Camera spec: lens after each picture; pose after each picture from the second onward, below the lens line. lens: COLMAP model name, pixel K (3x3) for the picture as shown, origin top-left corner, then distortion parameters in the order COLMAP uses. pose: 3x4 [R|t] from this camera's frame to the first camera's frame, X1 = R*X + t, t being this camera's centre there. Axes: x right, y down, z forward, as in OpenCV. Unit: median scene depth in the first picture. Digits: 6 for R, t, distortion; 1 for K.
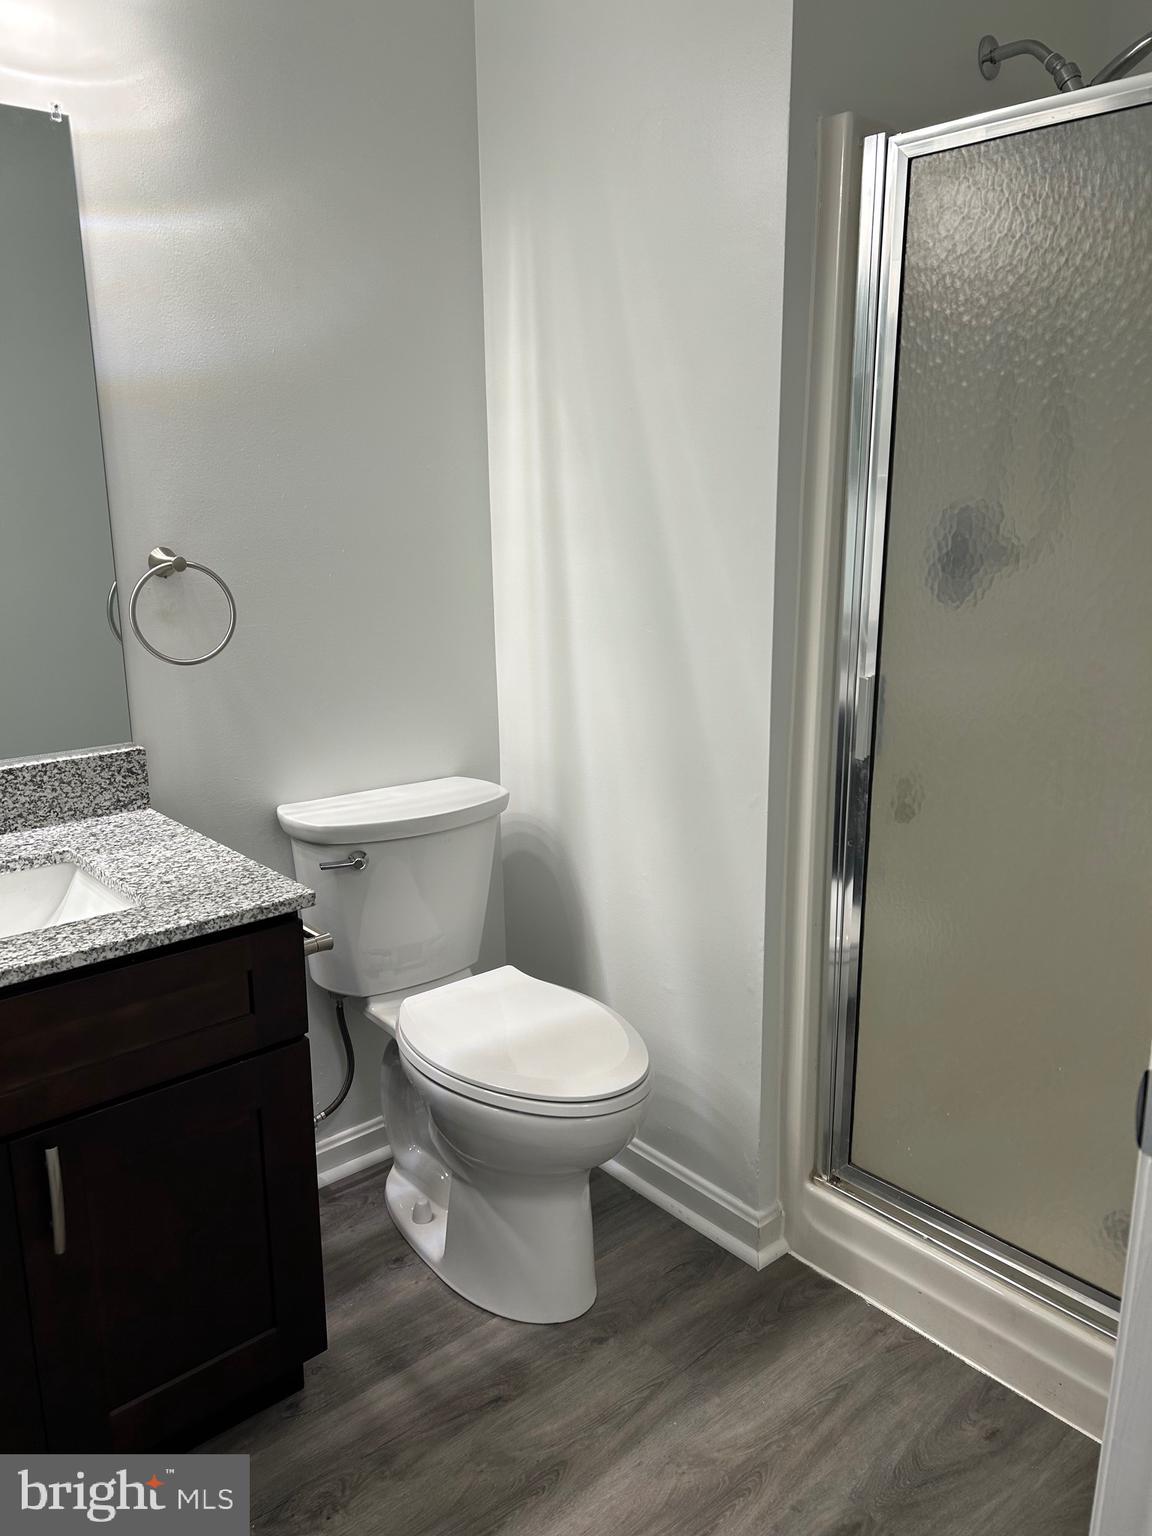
lens RADIAL K [[1151.0, 0, 576.6], [0, 1151.0, 778.3], [0, 0, 1]] dist [0.052929, -0.061649]
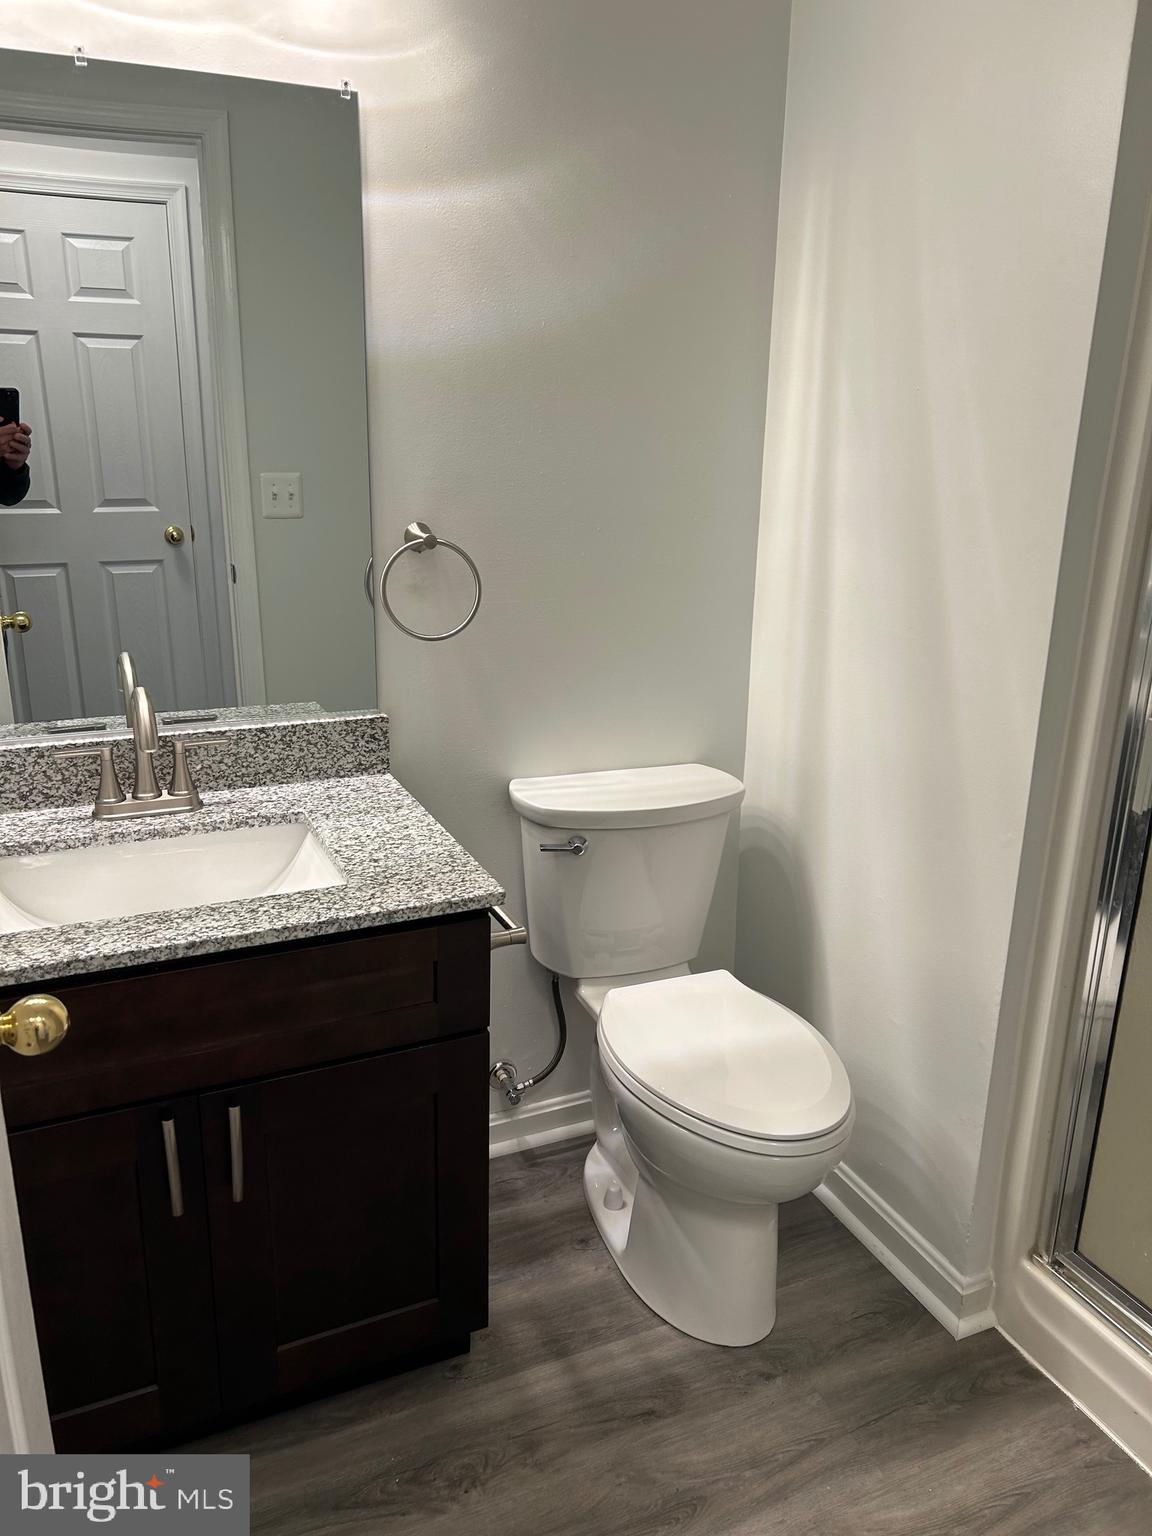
lens RADIAL K [[1151.0, 0, 581.5], [0, 1151.0, 768.6], [0, 0, 1]] dist [0.052929, -0.061649]
pose [[0.957941, 0.111580, -0.264385, 0.072745], [-0.096839, 0.992961, 0.068192, -0.067763], [0.270133, -0.039721, 0.962003, 0.053598]]
